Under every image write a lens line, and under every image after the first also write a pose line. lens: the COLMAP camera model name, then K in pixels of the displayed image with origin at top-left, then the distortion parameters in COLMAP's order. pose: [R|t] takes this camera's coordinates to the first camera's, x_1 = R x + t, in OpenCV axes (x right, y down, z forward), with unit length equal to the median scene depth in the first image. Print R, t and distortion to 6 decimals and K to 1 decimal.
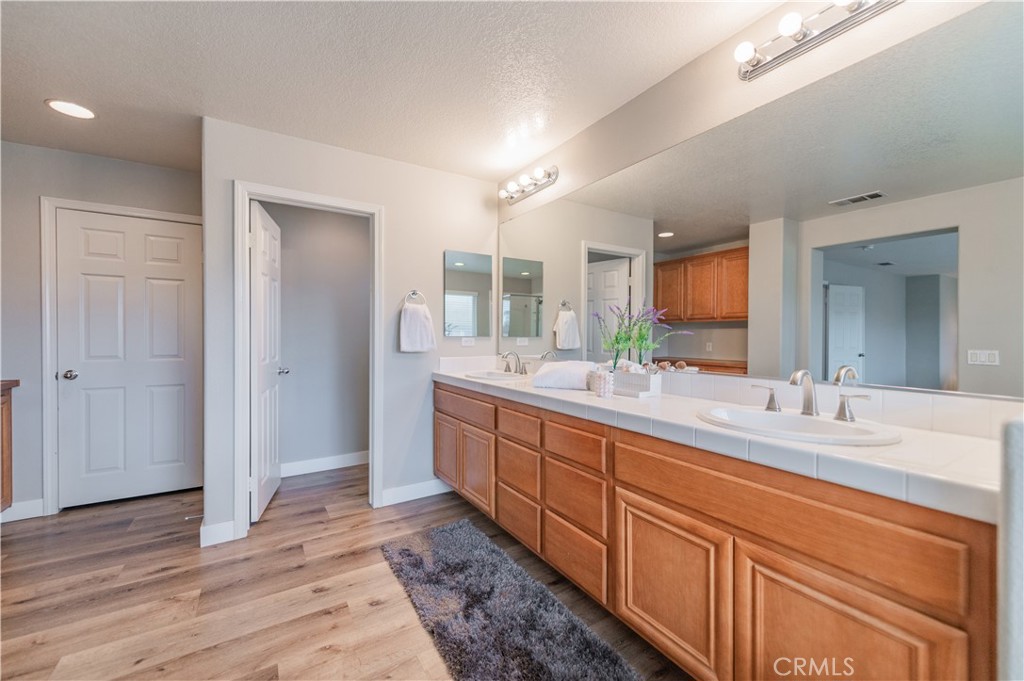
lens RADIAL K [[399.7, 0, 505.2], [0, 399.7, 337.0], [0, 0, 1]] dist [0.009637, -0.003099]
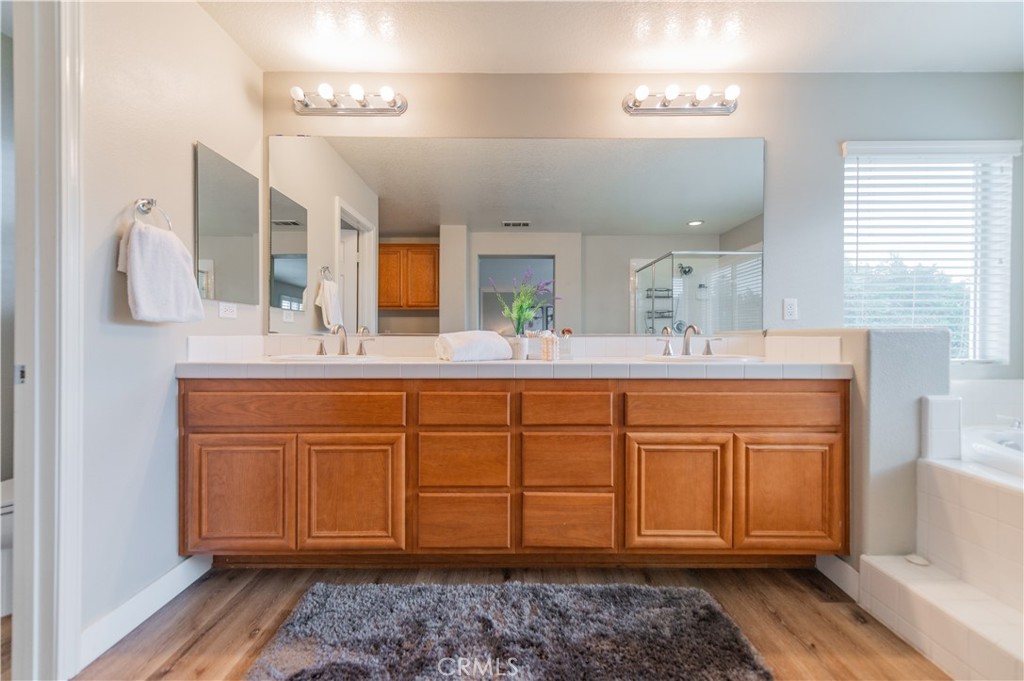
lens RADIAL K [[399.7, 0, 514.3], [0, 399.7, 336.6], [0, 0, 1]] dist [0.009637, -0.003099]
pose [[0.529541, -0.007117, 0.848255, -0.536469], [0.002691, 0.999974, 0.006710, 0.068146], [-0.848280, -0.001271, 0.529546, 0.453693]]
